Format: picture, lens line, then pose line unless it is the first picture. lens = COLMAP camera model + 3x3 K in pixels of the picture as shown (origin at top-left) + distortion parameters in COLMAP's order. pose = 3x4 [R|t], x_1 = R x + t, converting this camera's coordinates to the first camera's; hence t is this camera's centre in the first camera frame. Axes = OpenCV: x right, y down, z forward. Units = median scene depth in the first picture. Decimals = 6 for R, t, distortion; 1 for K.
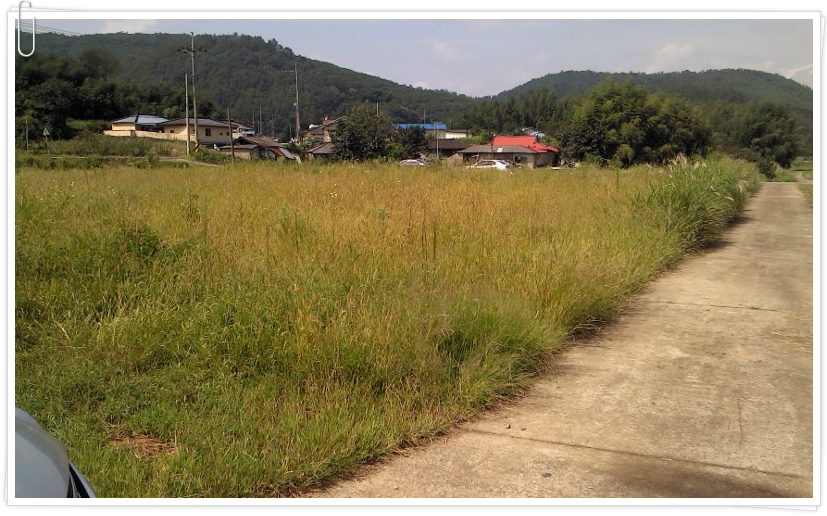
lens RADIAL K [[797.1, 0, 412.4], [0, 797.1, 259.5], [0, 0, 1]] dist [-0.012209, 0.000000]
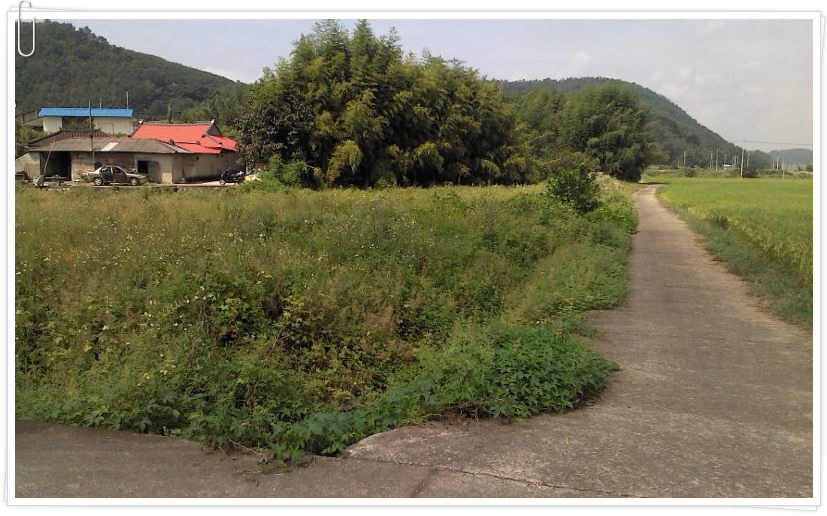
lens RADIAL K [[797.1, 0, 422.7], [0, 797.1, 262.3], [0, 0, 1]] dist [-0.012209, 0.000000]
pose [[0.986150, -0.011747, 0.165440, 0.196922], [0.012659, 0.999910, -0.004461, -0.050709], [-0.165372, 0.006494, 0.986210, 0.398377]]
